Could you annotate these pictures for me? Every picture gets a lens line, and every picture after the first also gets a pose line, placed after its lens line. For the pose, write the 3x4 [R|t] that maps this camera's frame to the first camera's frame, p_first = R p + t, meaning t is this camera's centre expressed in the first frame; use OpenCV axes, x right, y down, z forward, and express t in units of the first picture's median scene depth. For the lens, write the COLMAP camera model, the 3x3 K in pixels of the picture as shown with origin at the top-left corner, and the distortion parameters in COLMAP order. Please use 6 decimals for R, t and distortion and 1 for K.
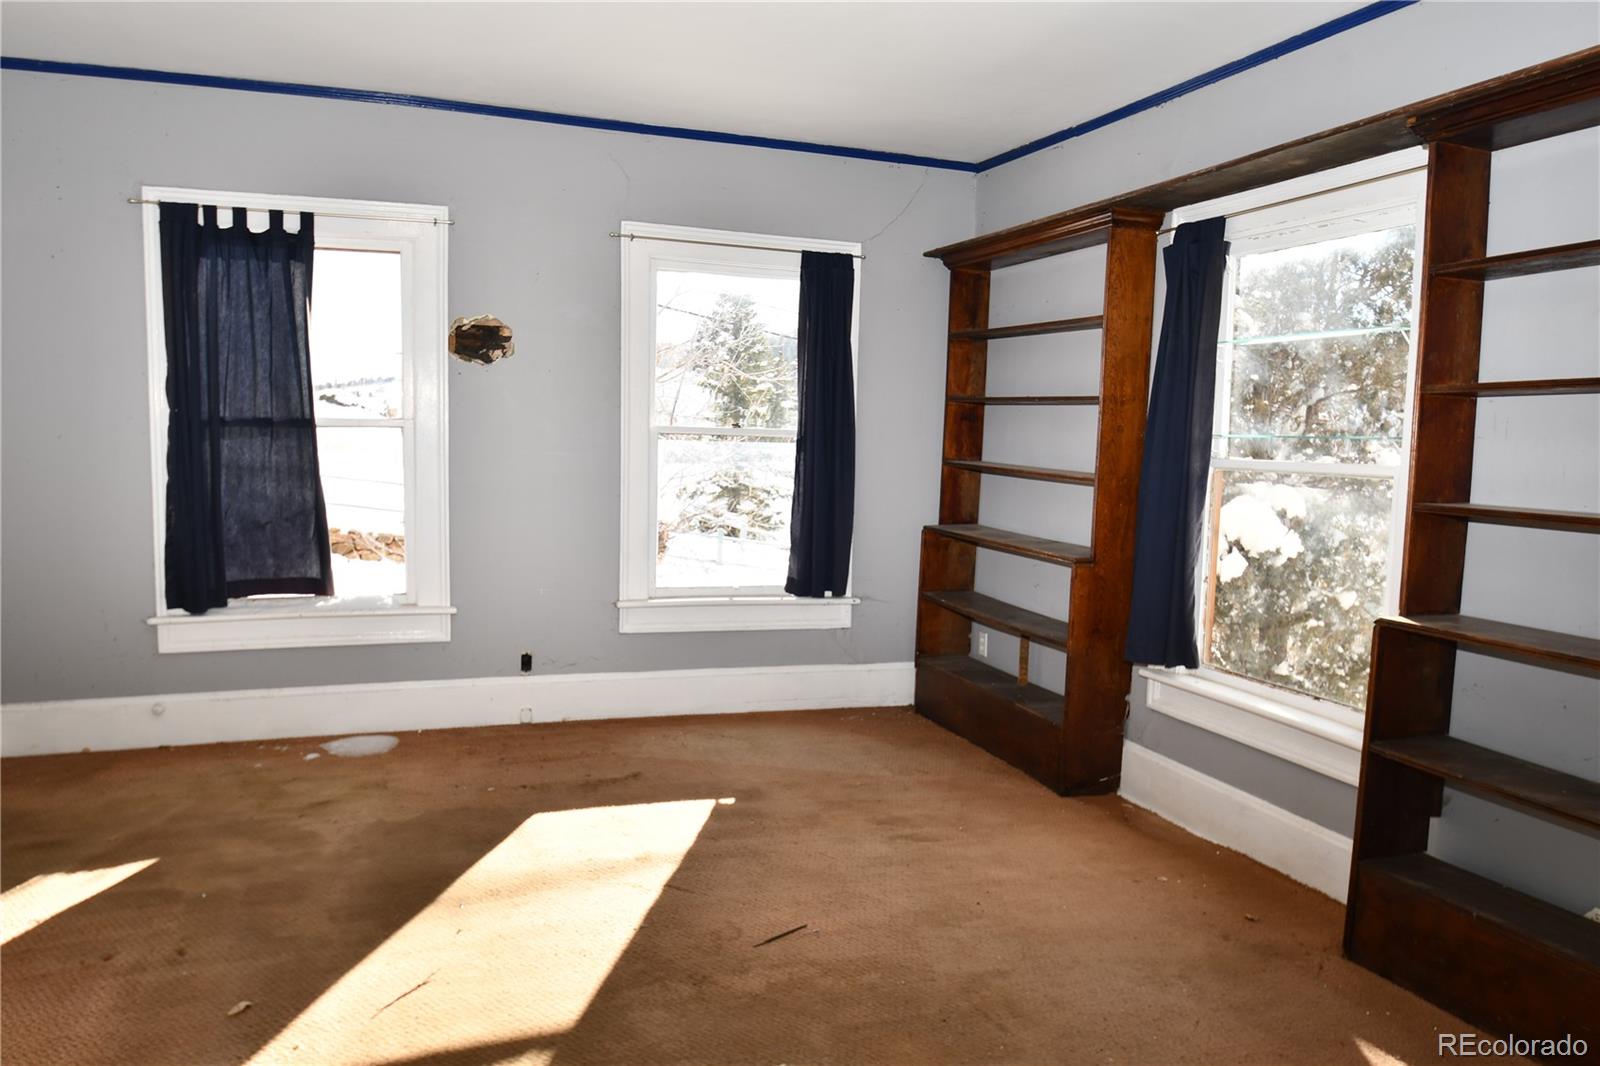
lens RADIAL K [[1083.6, 0, 777.9], [0, 1083.6, 537.6], [0, 0, 1]] dist [-0.046807, 0.003753]
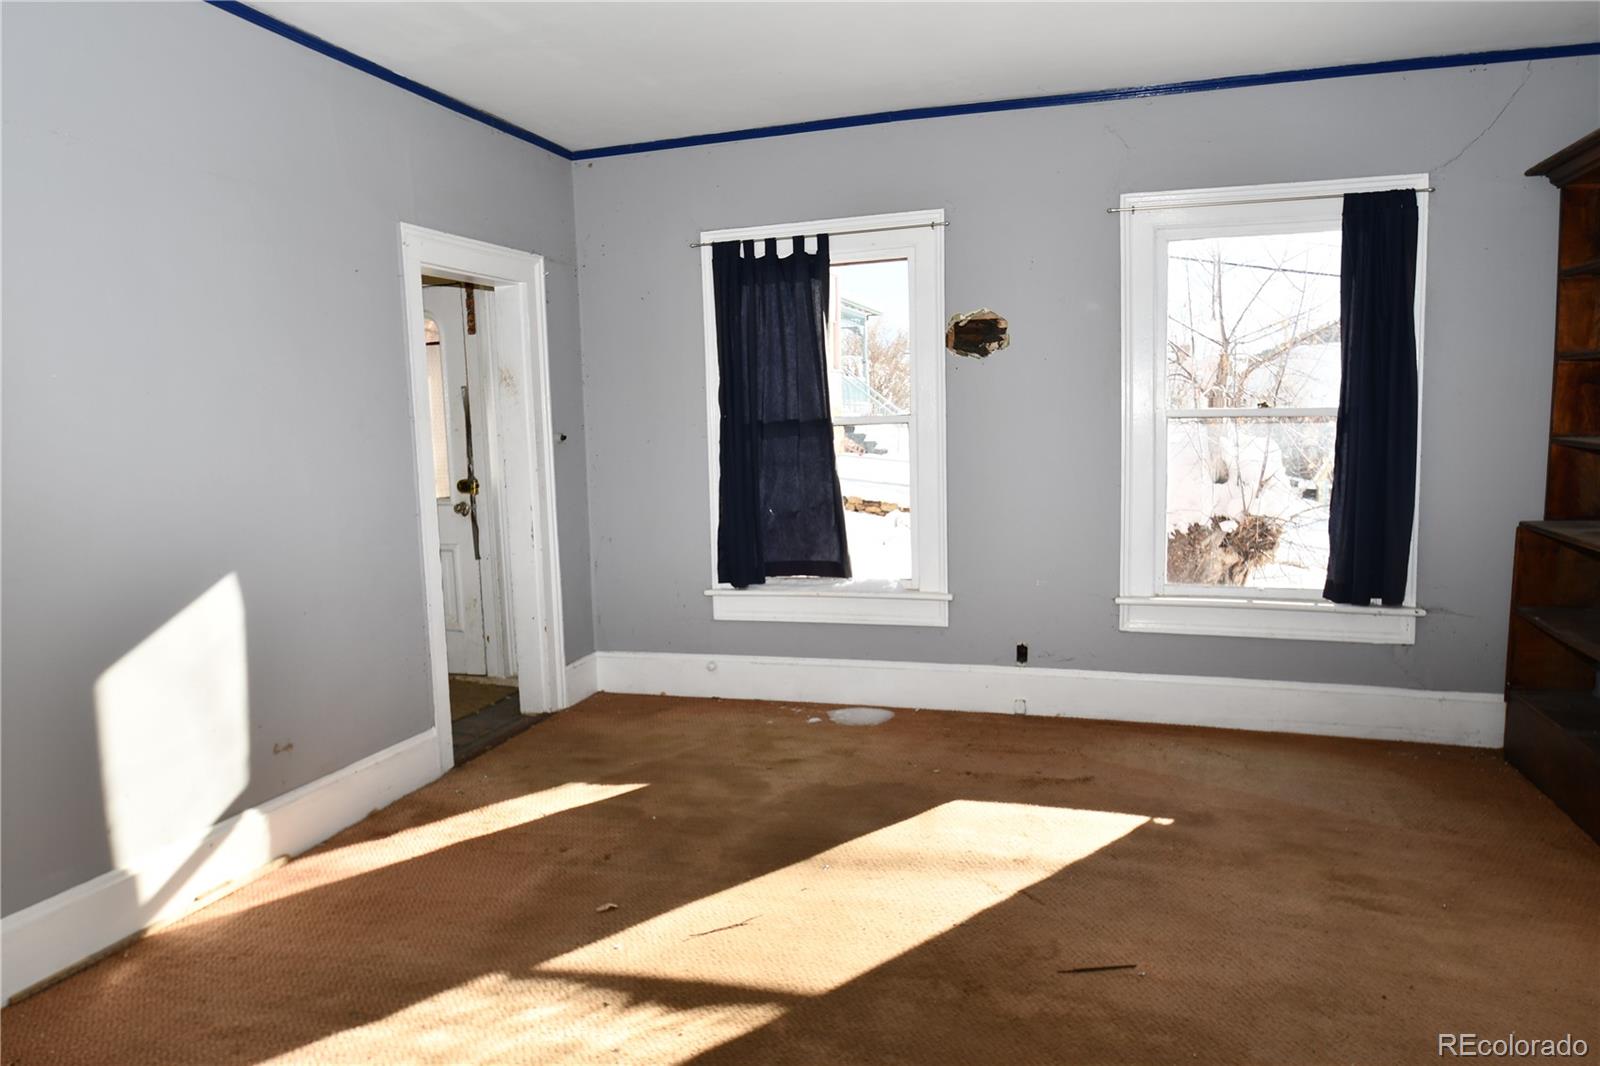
lens RADIAL K [[1083.6, 0, 777.9], [0, 1083.6, 537.6], [0, 0, 1]] dist [-0.046807, 0.003753]
pose [[0.788128, 0.020007, -0.615187, 0.224311], [-0.016440, 0.999799, 0.011454, 0.000938], [0.615292, 0.001086, 0.788298, 0.082905]]
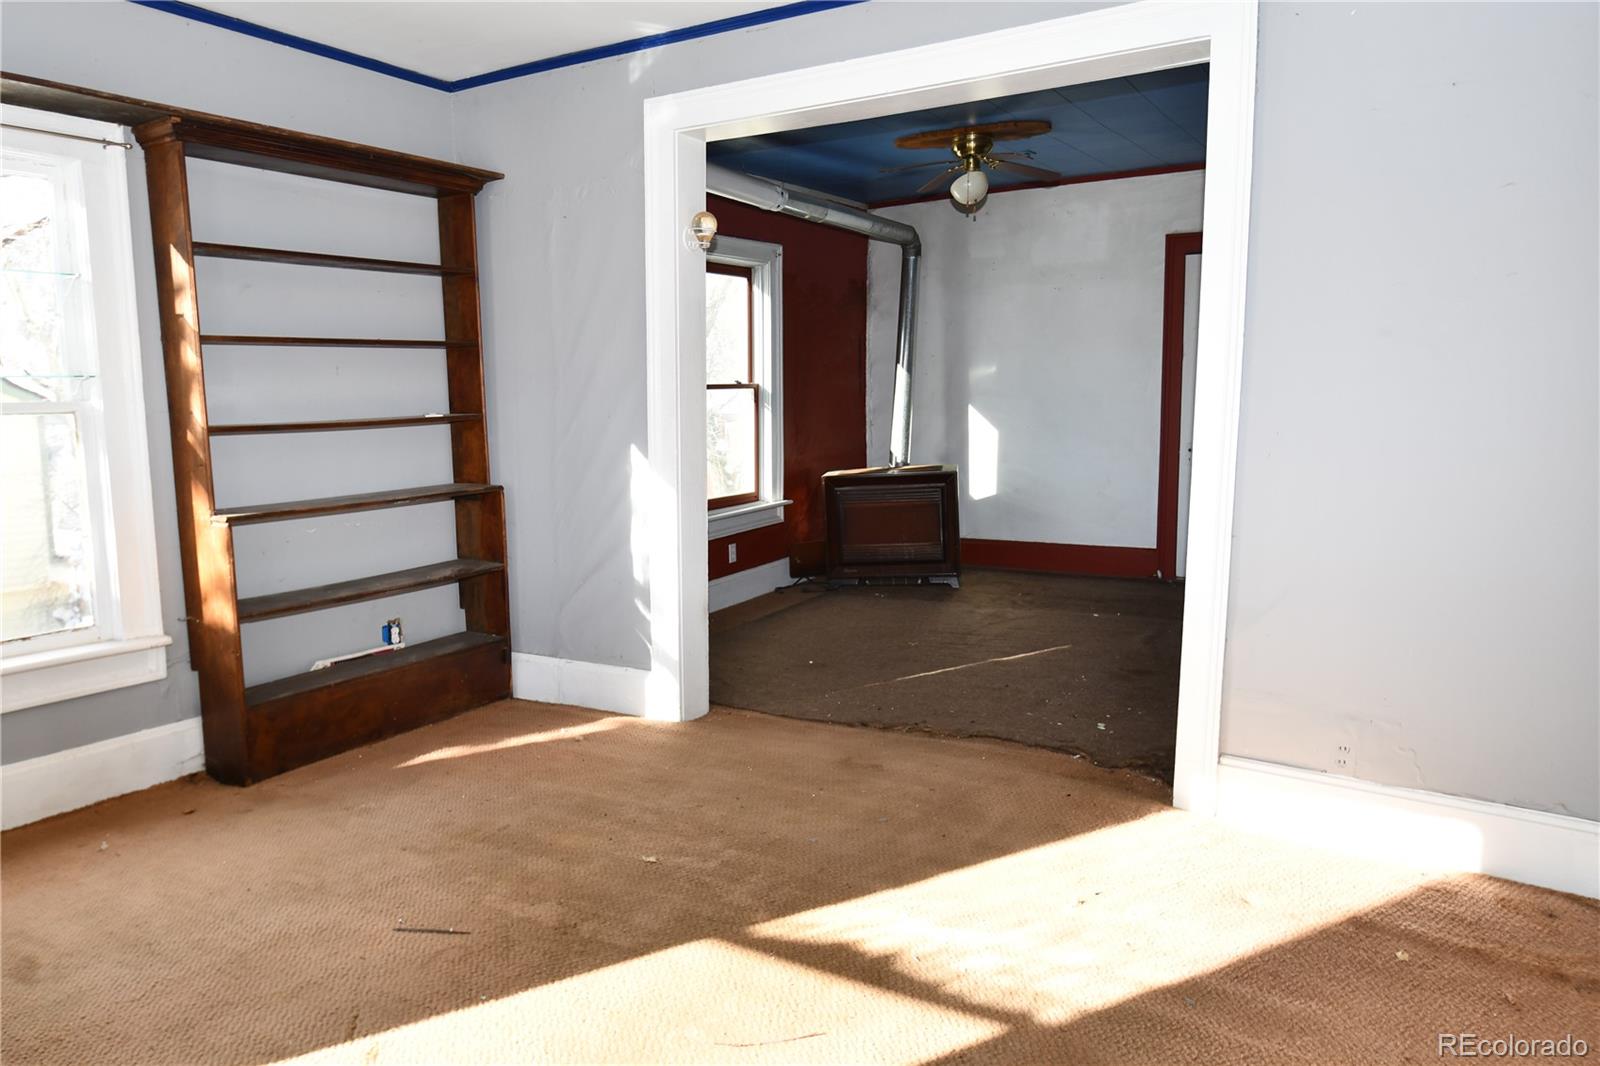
lens RADIAL K [[1083.6, 0, 777.9], [0, 1083.6, 537.6], [0, 0, 1]] dist [-0.046807, 0.003753]
pose [[-0.606868, -0.133276, 0.783549, -0.559045], [0.075414, 0.971737, 0.223695, -0.089600], [-0.791217, 0.194844, -0.579665, 0.815879]]
